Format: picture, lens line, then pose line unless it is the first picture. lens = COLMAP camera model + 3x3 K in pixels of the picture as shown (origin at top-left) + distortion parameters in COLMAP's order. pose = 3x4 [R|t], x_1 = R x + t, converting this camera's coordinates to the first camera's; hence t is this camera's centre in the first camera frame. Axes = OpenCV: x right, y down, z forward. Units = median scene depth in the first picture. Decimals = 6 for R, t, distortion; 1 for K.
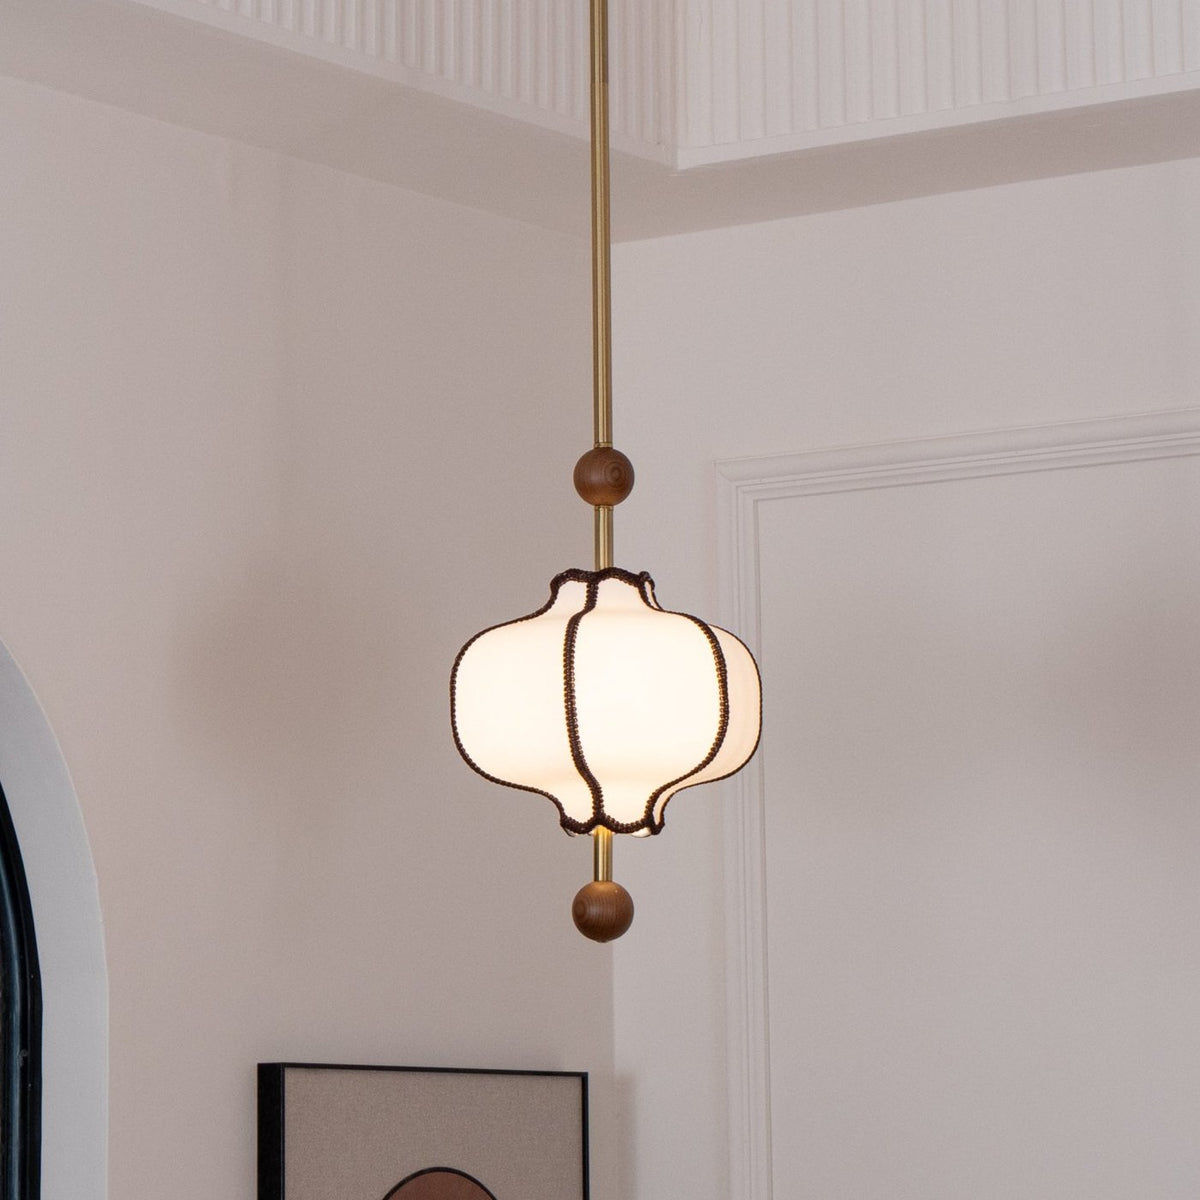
lens RADIAL K [[4723.5, 0, 597.6], [0, 4723.5, 594.5], [0, 0, 1]] dist [0.557495, 0.000000]
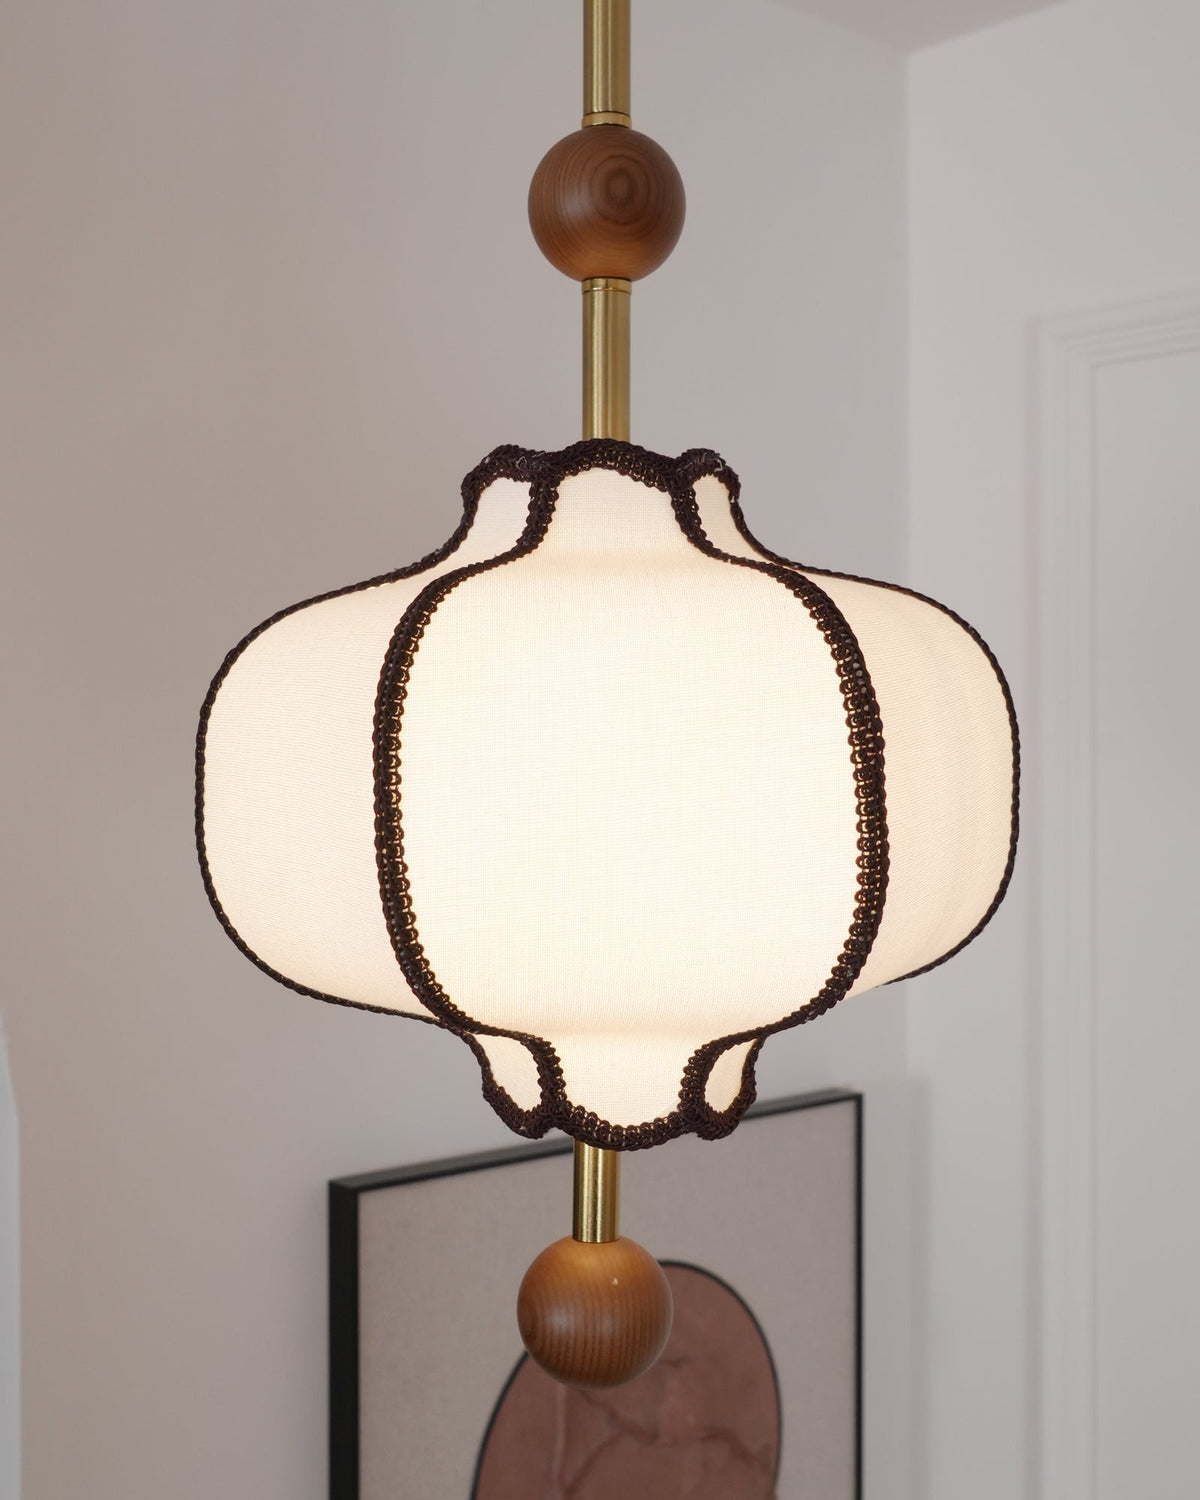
lens RADIAL K [[1974.9, 0, 590.5], [0, 1974.9, 776.9], [0, 0, 1]] dist [0.018811, 0.000000]
pose [[0.971407, 0.015457, -0.236917, 0.039708], [0.018827, 0.989721, 0.141767, -0.001488], [0.236673, -0.142174, 0.961131, 0.846359]]
